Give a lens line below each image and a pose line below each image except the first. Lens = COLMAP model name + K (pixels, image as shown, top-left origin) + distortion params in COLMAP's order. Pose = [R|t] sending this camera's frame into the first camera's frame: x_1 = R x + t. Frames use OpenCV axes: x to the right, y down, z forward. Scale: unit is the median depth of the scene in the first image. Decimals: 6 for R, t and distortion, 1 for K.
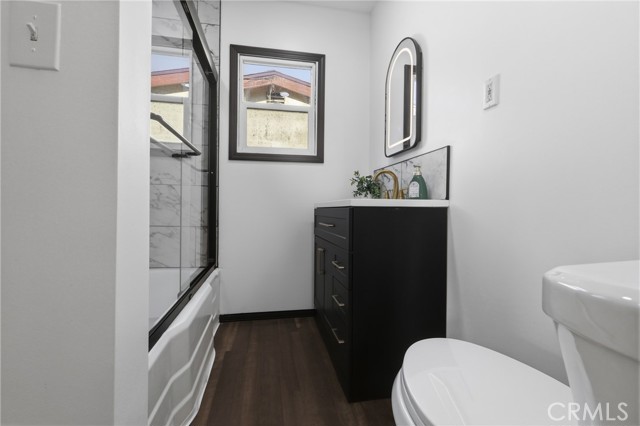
lens RADIAL K [[303.3, 0, 318.0], [0, 303.3, 215.6], [0, 0, 1]] dist [-0.002778, -0.000520]
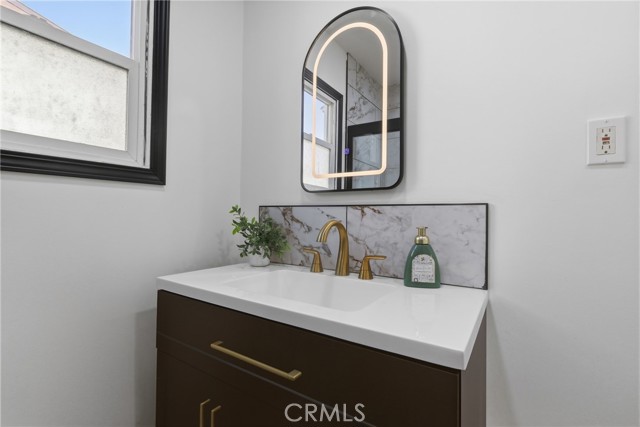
lens RADIAL K [[292.4, 0, 320.0], [0, 292.4, 213.5], [0, 0, 1]] dist [0.001282, 0.000177]
pose [[0.697015, 0.006724, 0.717025, -0.176489], [0.003194, 0.999917, -0.012482, -0.145884], [-0.717050, 0.010990, 0.696935, 0.591559]]
